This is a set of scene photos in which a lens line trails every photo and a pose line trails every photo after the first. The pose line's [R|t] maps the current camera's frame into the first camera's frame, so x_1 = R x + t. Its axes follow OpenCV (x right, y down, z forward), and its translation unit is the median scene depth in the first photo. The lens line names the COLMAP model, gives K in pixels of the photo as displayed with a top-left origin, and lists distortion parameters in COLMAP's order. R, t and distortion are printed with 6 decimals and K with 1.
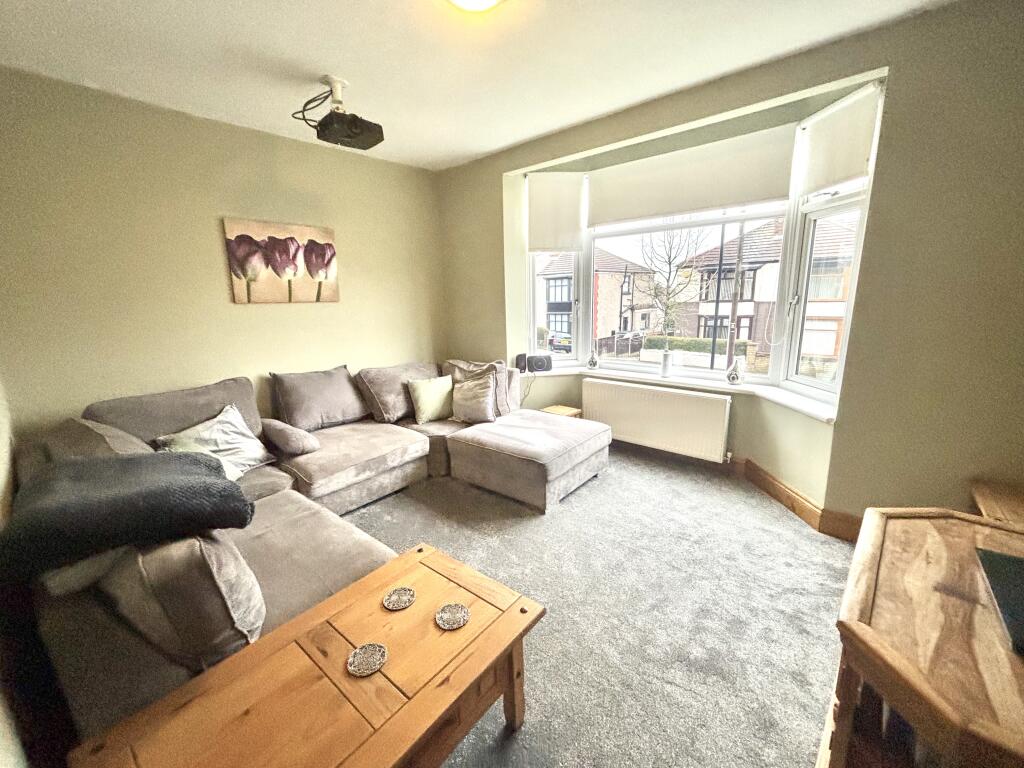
lens RADIAL K [[416.2, 0, 513.8], [0, 416.2, 383.4], [0, 0, 1]] dist [0.003225, -0.000317]
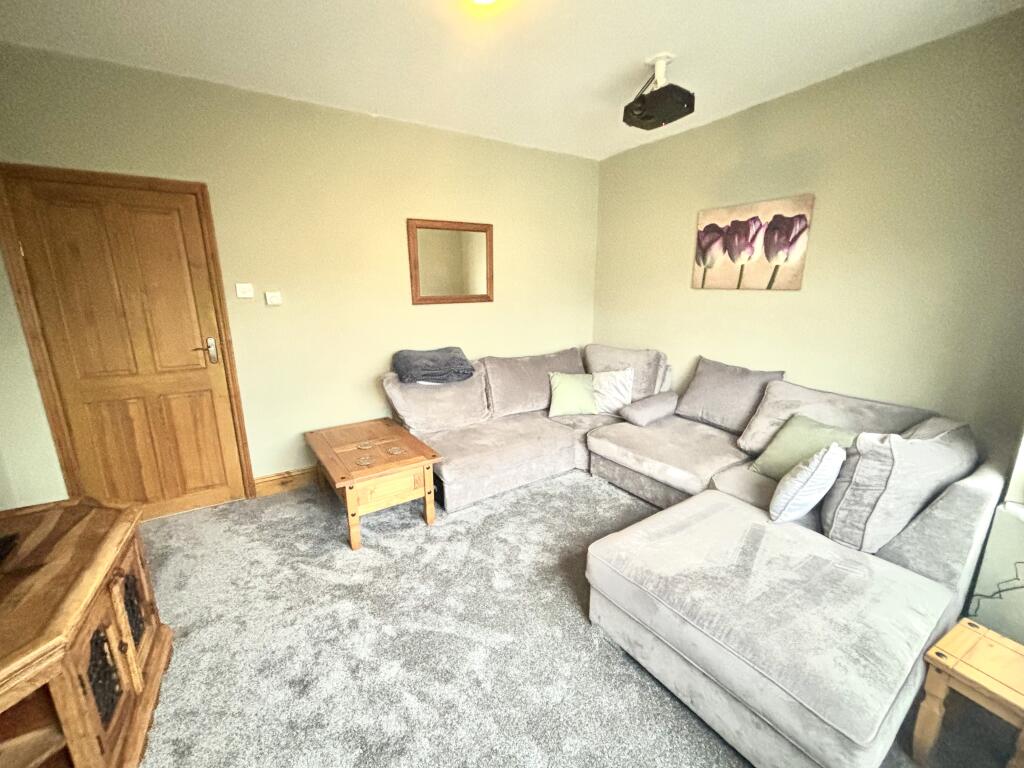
lens RADIAL K [[416.2, 0, 513.7], [0, 416.2, 381.7], [0, 0, 1]] dist [0.003225, -0.000317]
pose [[-0.273615, 0.237264, -0.932116, 0.533480], [-0.197224, 0.934666, 0.295806, -0.180573], [0.941402, 0.264773, -0.208945, 0.789452]]
